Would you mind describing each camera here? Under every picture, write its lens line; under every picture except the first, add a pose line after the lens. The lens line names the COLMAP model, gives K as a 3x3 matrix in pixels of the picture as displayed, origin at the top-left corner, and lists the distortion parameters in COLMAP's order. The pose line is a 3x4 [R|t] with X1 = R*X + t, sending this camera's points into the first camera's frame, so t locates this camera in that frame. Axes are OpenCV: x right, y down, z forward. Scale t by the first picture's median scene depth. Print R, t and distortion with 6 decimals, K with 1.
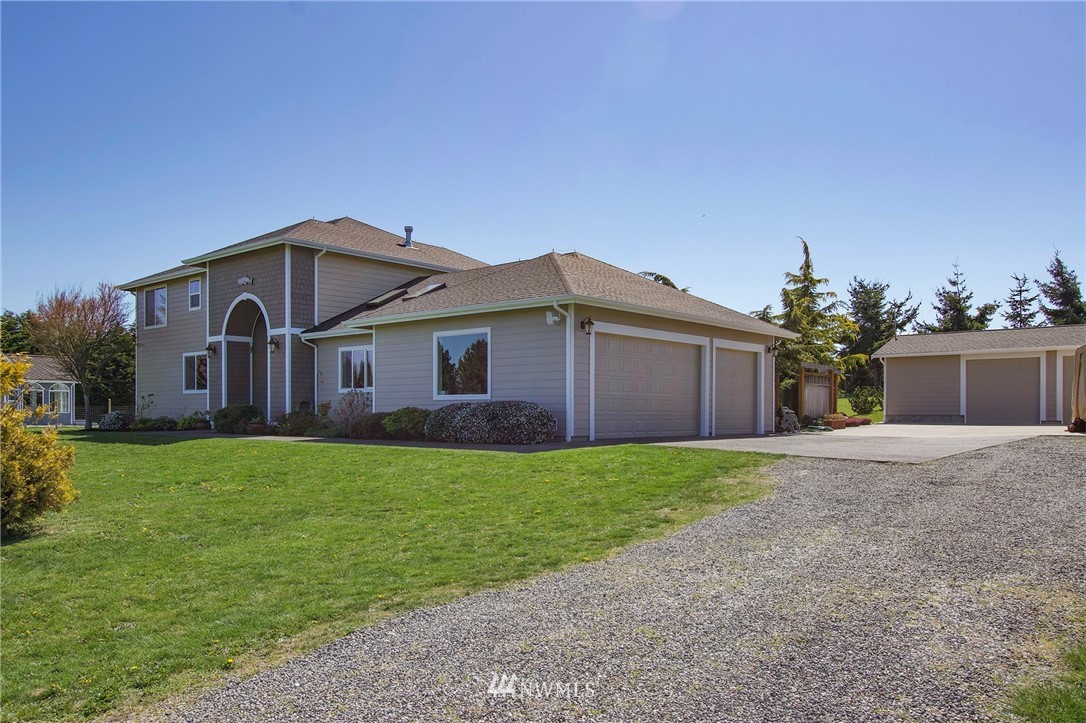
lens RADIAL K [[787.2, 0, 543.0], [0, 787.2, 361.5], [0, 0, 1]] dist [-0.002137, -0.001357]
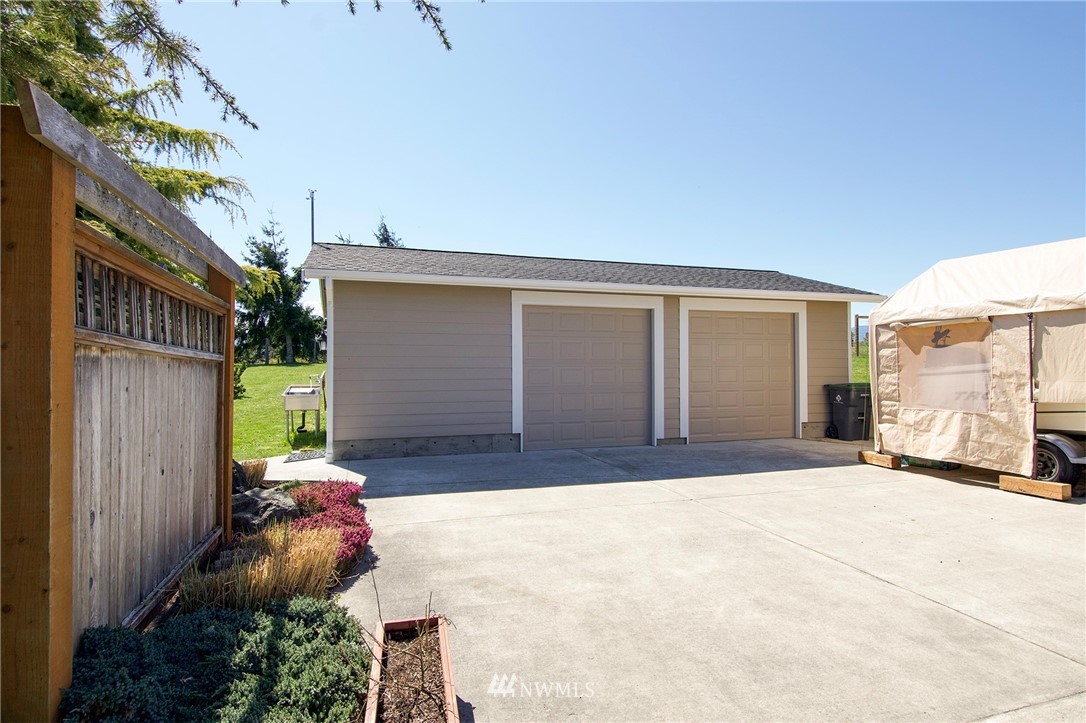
lens RADIAL K [[575.4, 0, 565.1], [0, 575.4, 359.0], [0, 0, 1]] dist [0.001320, -0.000956]
pose [[0.478787, 0.018335, 0.877740, 0.144851], [-0.047786, 0.998844, 0.005201, 0.013990], [-0.876630, -0.044434, 0.479110, 0.435299]]
